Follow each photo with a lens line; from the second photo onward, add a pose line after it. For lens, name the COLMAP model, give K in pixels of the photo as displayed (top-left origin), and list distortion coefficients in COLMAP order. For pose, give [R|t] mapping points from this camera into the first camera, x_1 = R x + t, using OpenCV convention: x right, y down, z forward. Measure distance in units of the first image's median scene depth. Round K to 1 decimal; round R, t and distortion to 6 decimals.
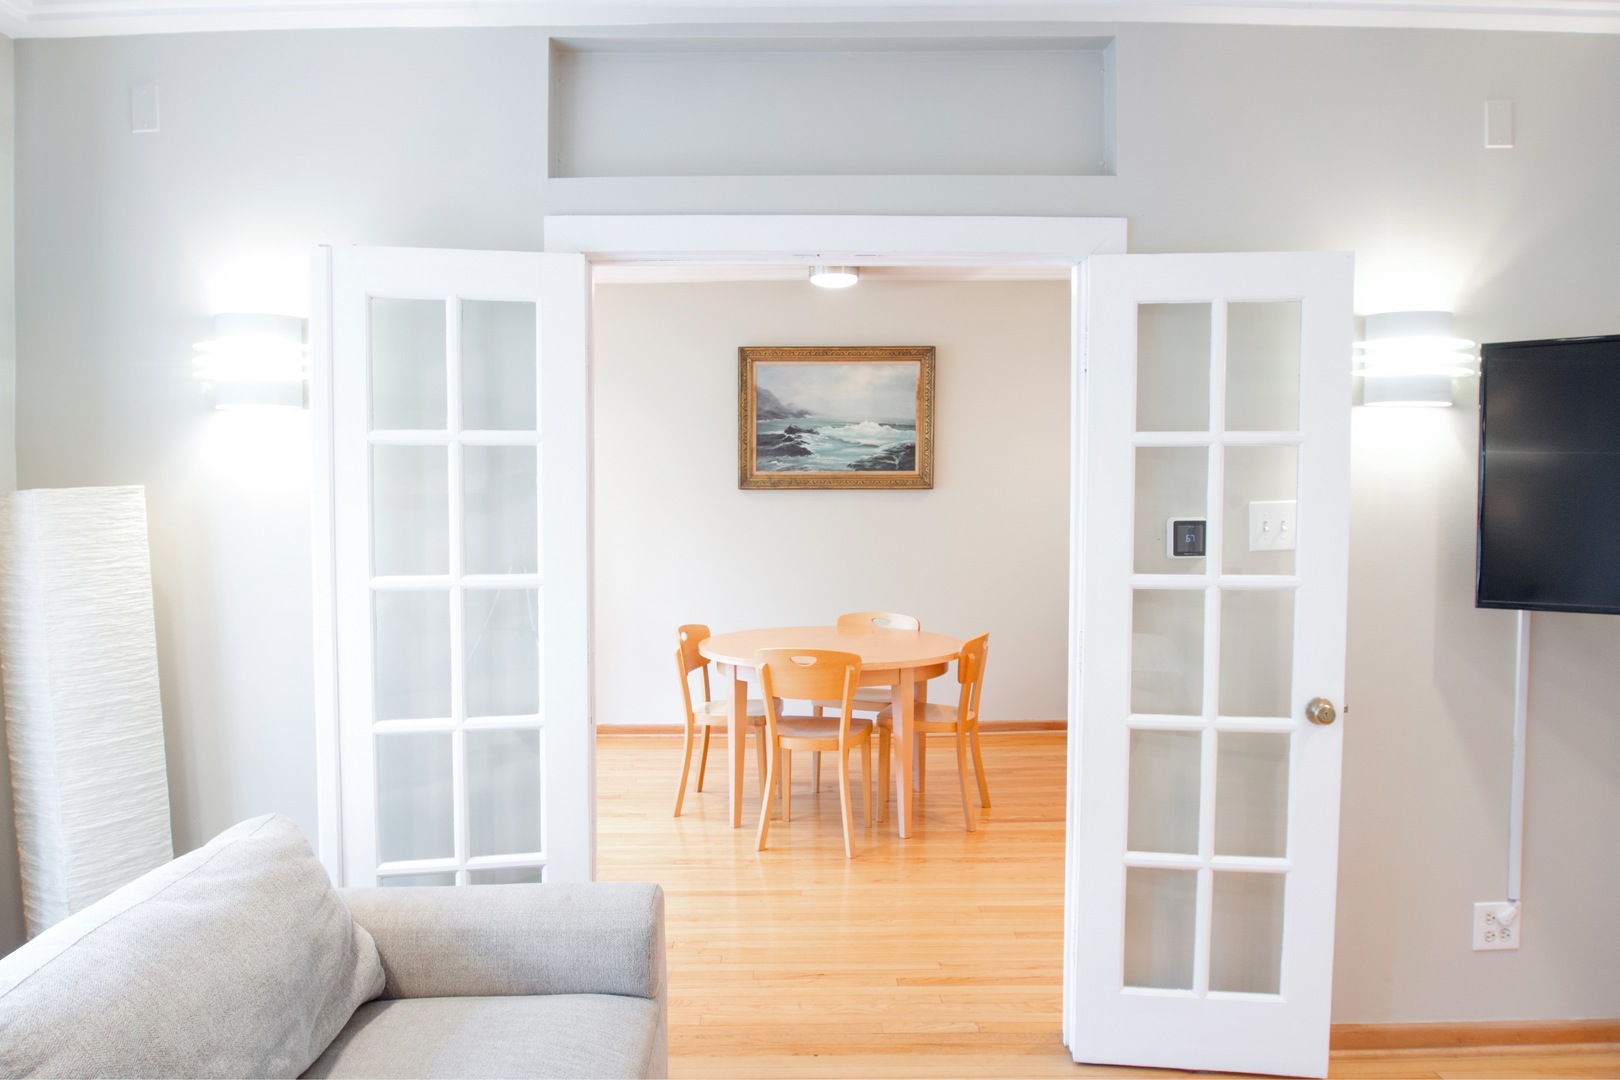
lens RADIAL K [[1102.3, 0, 805.9], [0, 1102.3, 540.4], [0, 0, 1]] dist [-0.066545, 0.007557]
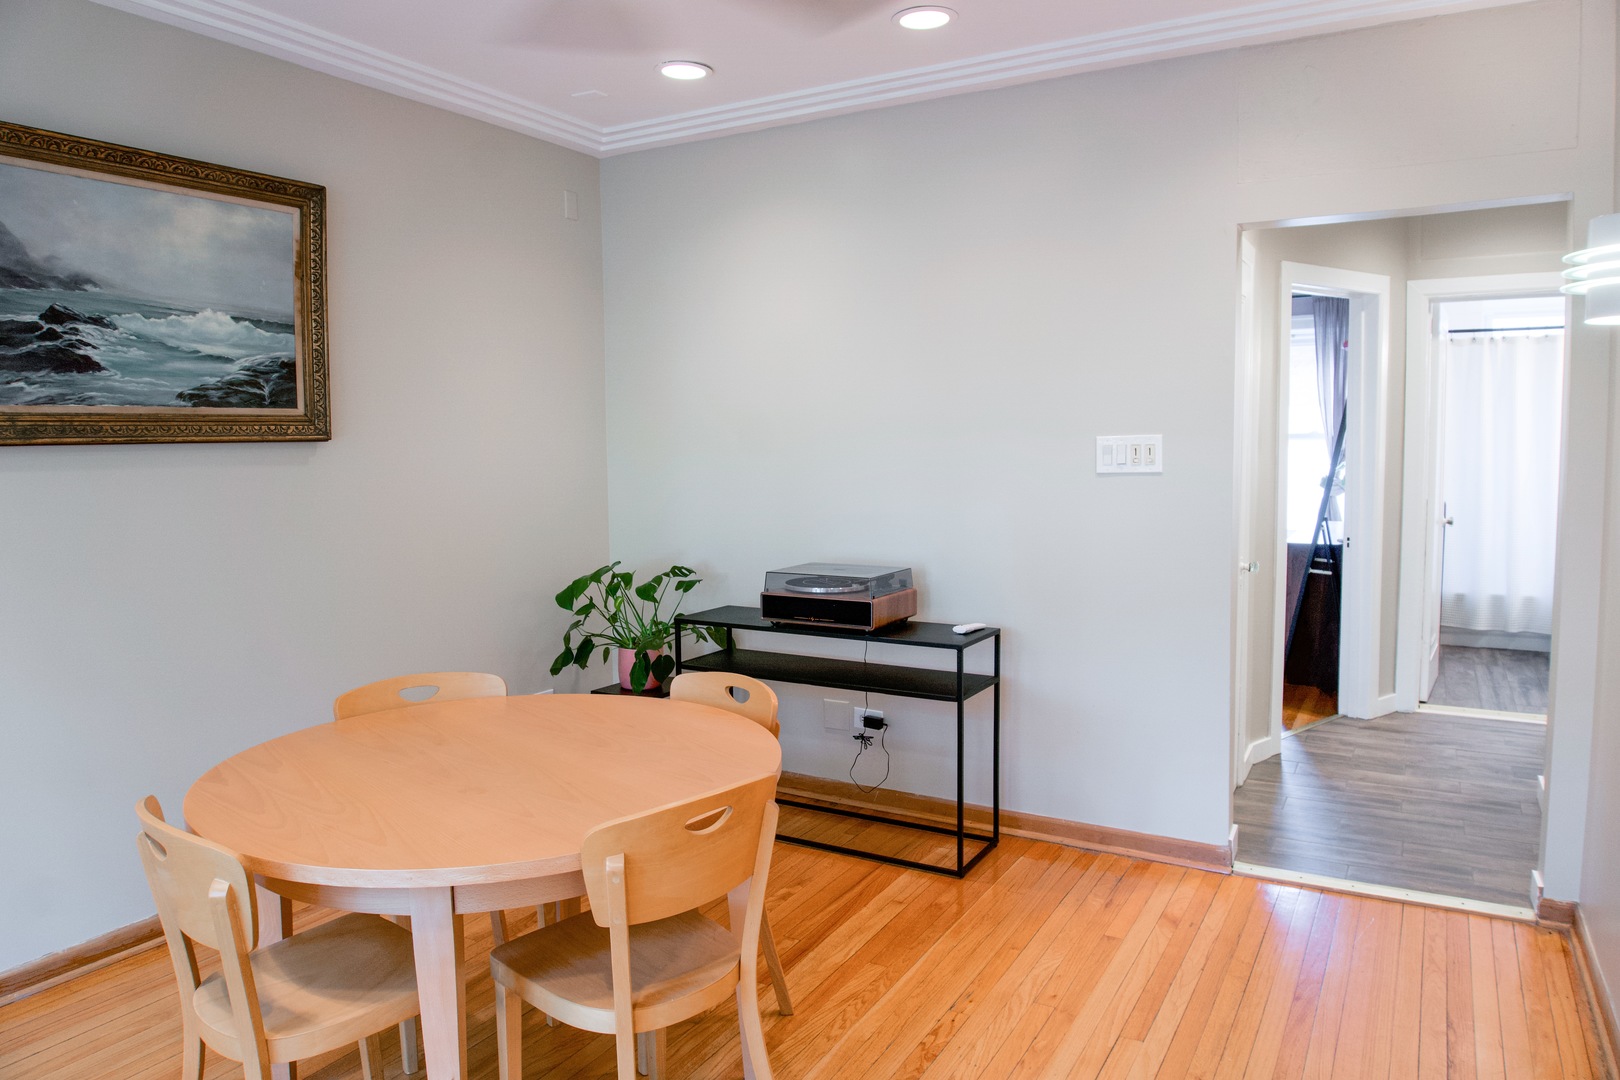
lens RADIAL K [[1102.3, 0, 809.1], [0, 1102.3, 536.0], [0, 0, 1]] dist [-0.066545, 0.007557]
pose [[0.506574, -0.077682, 0.858690, -0.242222], [0.047803, 0.996932, 0.061987, -0.020916], [-0.860870, 0.009647, 0.508733, 0.504866]]
